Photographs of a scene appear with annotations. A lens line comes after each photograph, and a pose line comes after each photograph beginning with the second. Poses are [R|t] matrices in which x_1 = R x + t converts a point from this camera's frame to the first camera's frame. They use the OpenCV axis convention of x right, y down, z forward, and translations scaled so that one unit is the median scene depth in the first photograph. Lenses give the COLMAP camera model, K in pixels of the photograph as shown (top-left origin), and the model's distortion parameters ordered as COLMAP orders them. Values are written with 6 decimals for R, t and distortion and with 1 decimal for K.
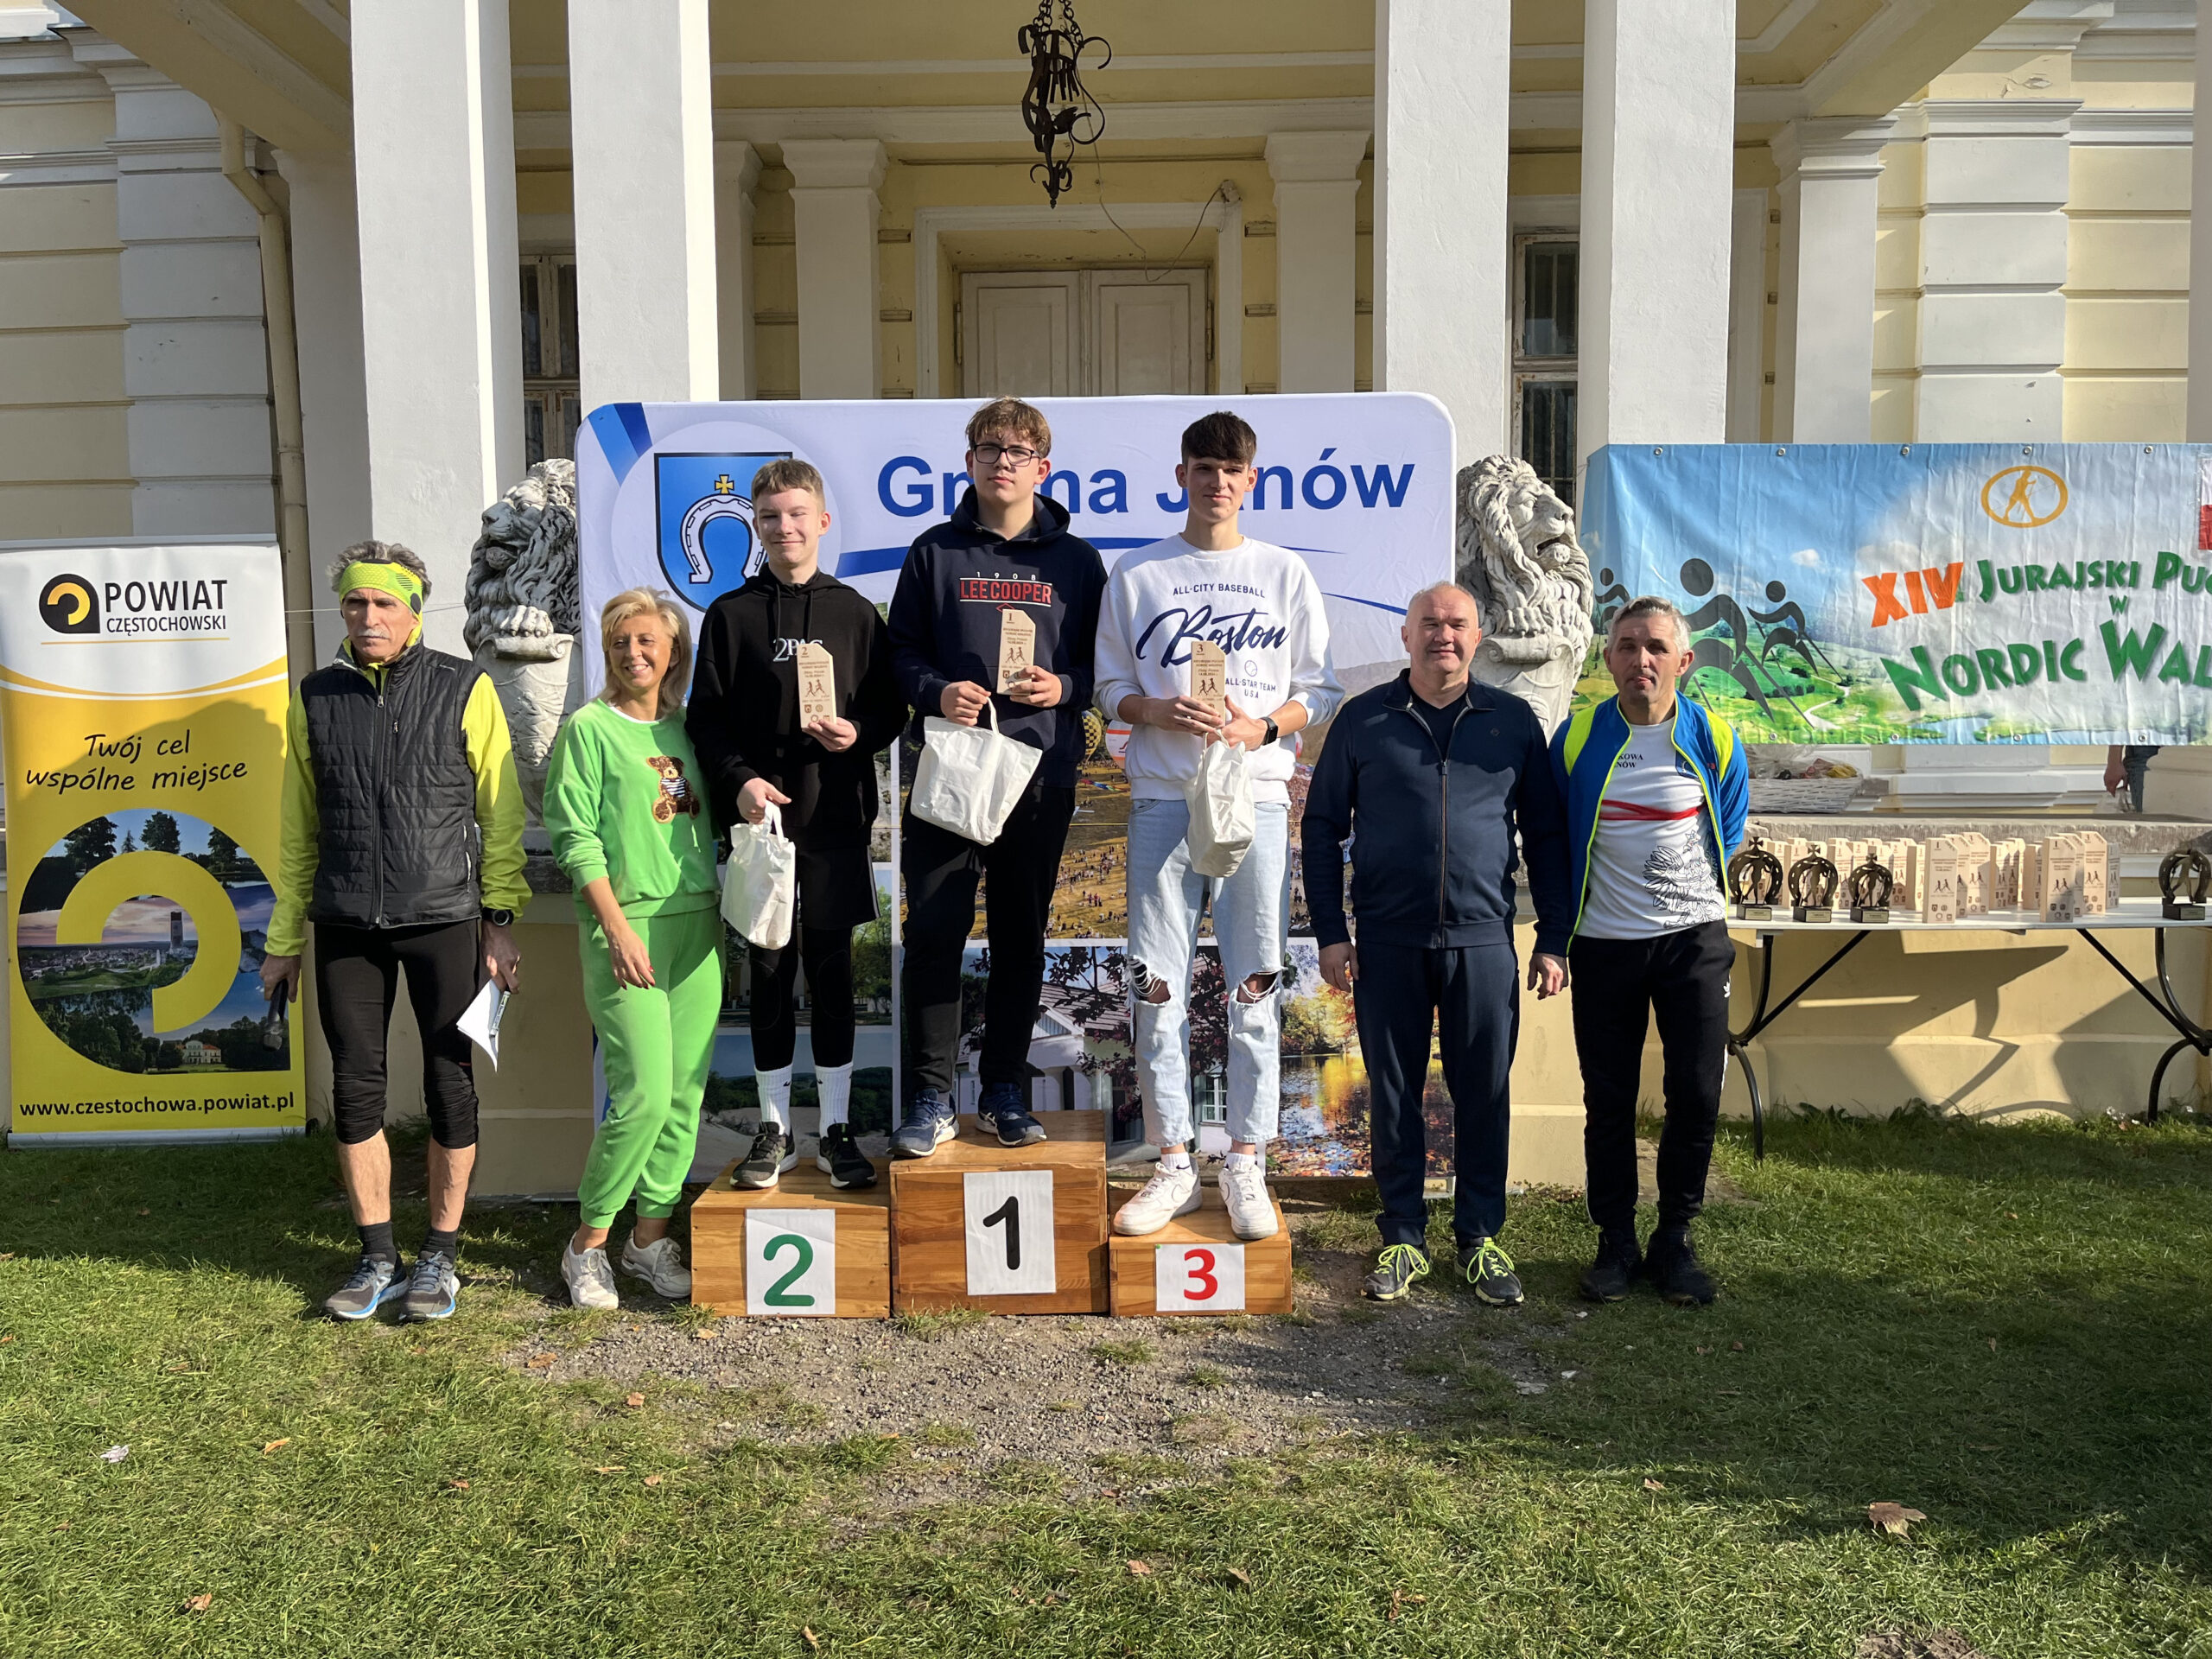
lens RADIAL K [[1652.9, 0, 1091.9], [0, 1652.9, 829.8], [0, 0, 1]] dist [0.051361, -0.091168]
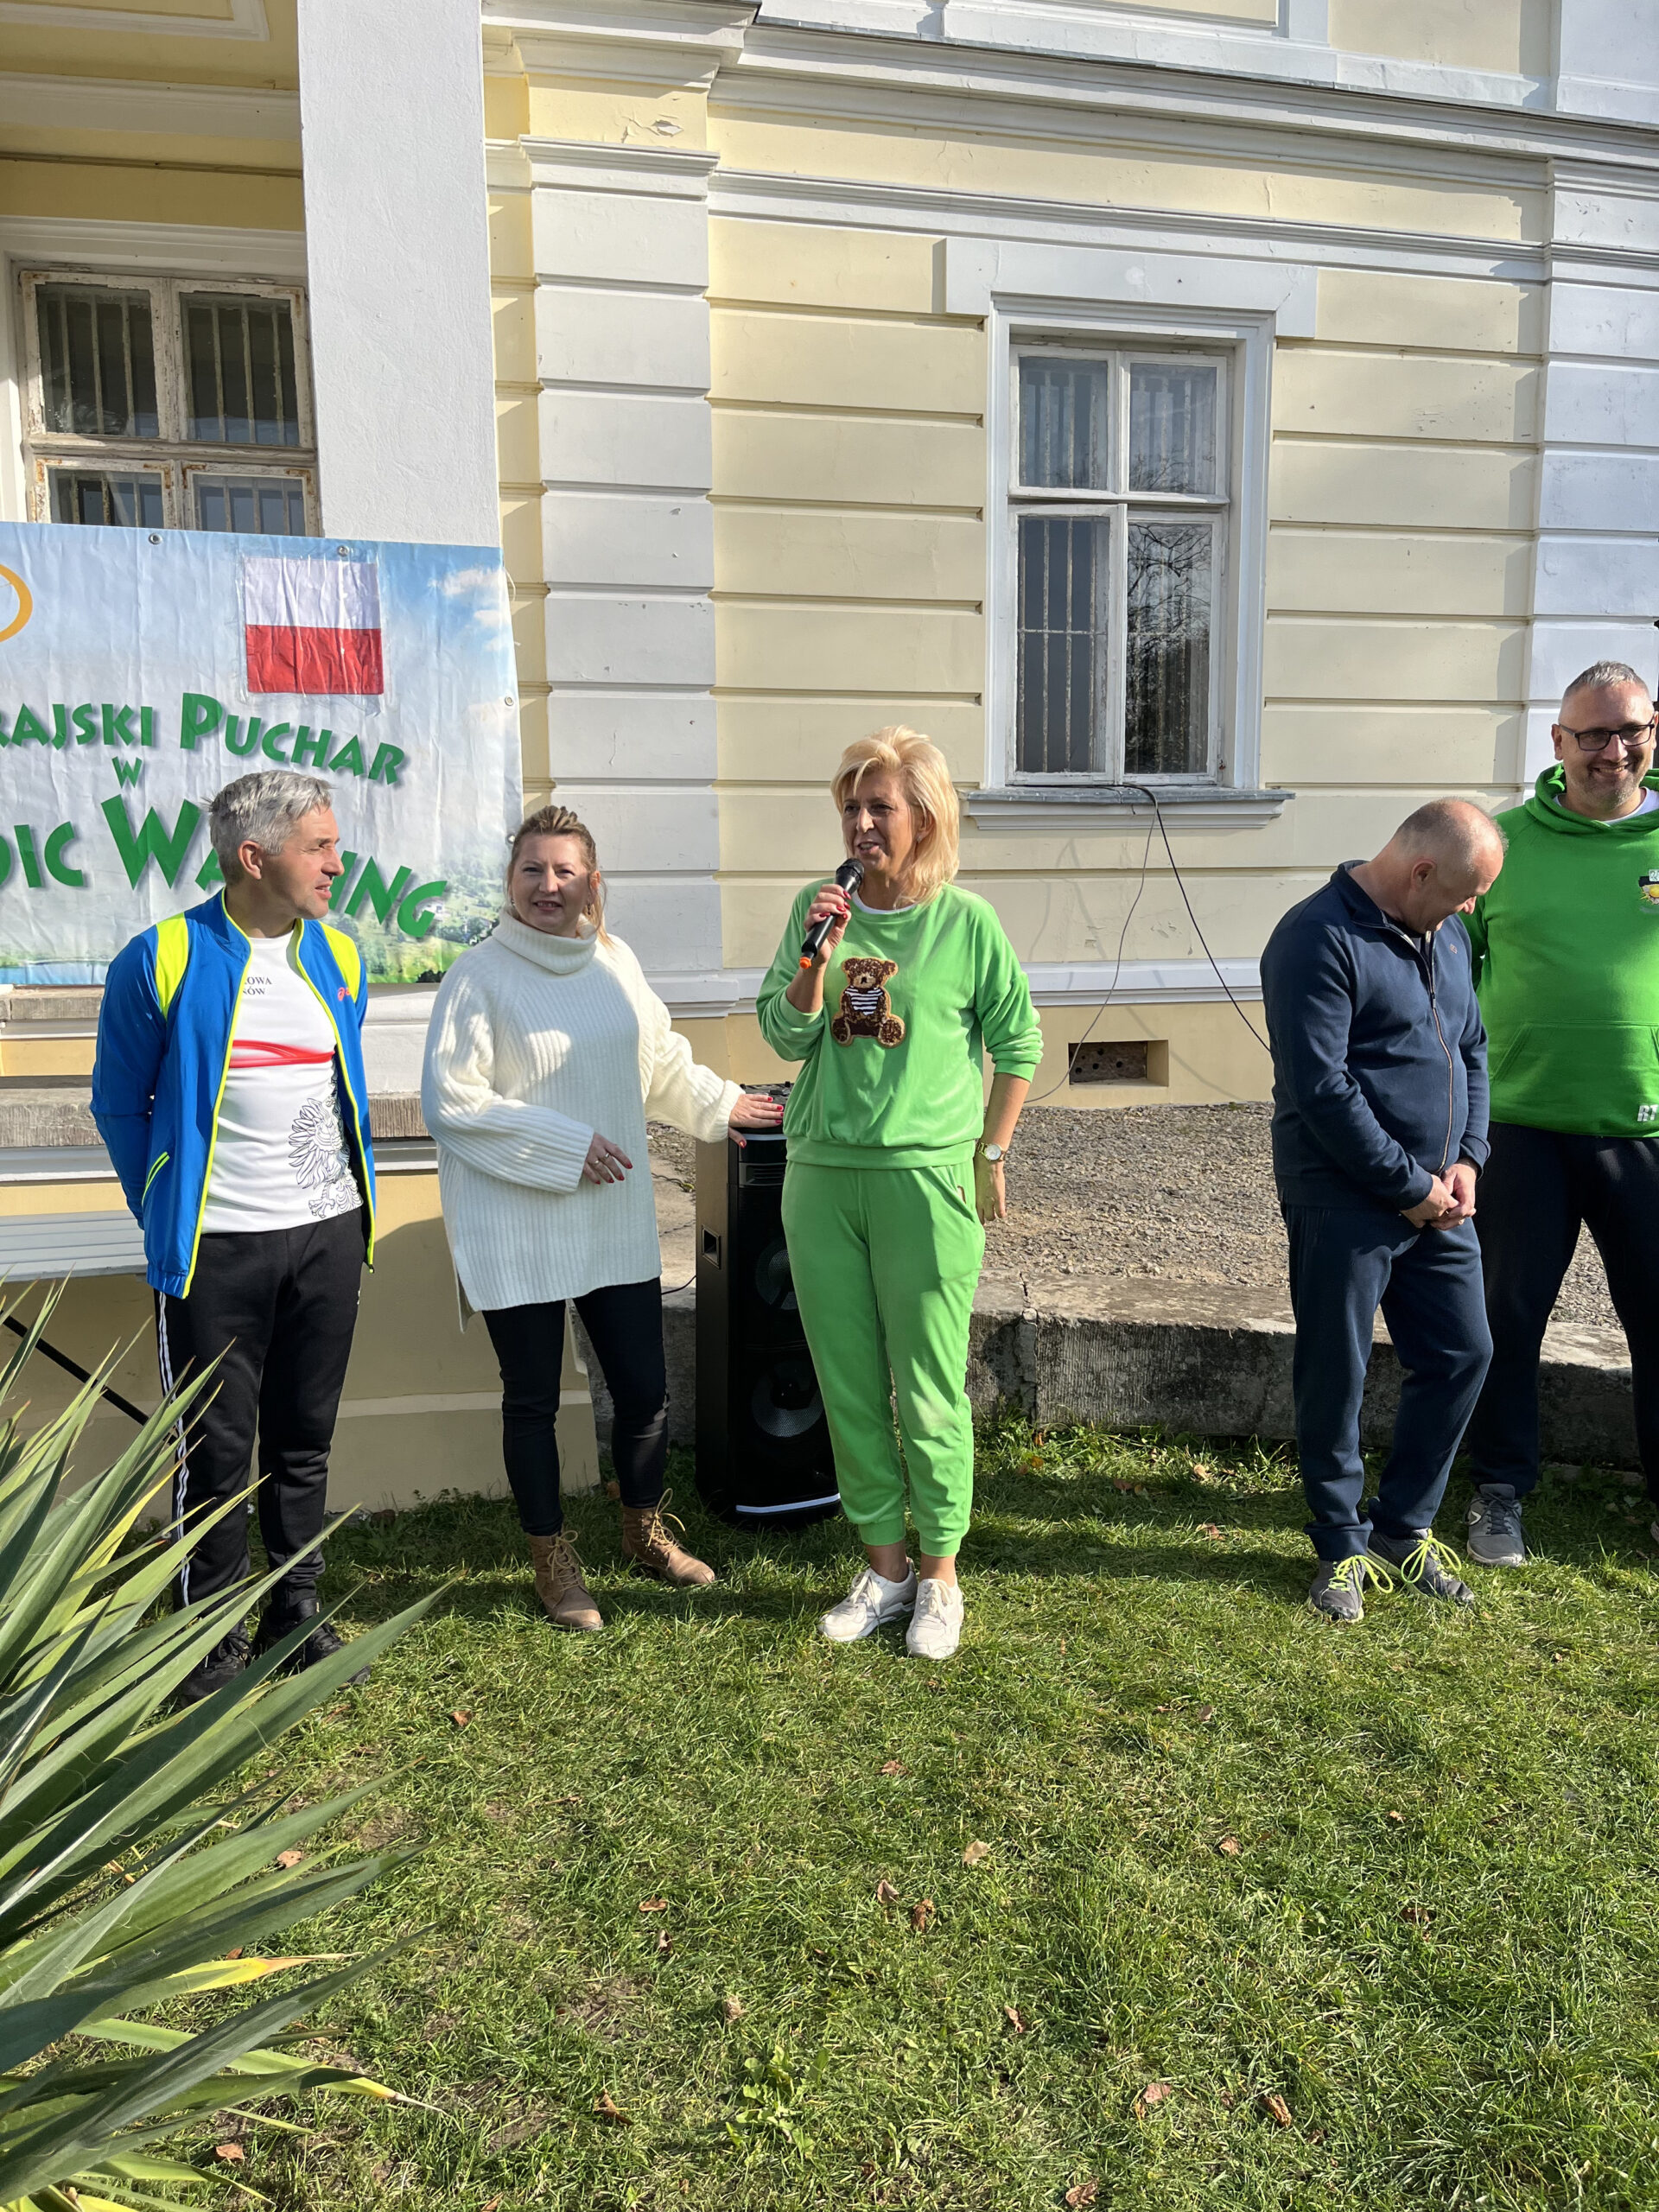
lens RADIAL K [[1691.0, 0, 833.9], [0, 1691.0, 1087.8], [0, 0, 1]] dist [0.055313, -0.058161]
pose [[0.964824, -0.029482, 0.261239, 0.717403], [0.016461, 0.998517, 0.051894, -0.038635], [-0.262382, -0.045769, 0.963878, 0.252578]]
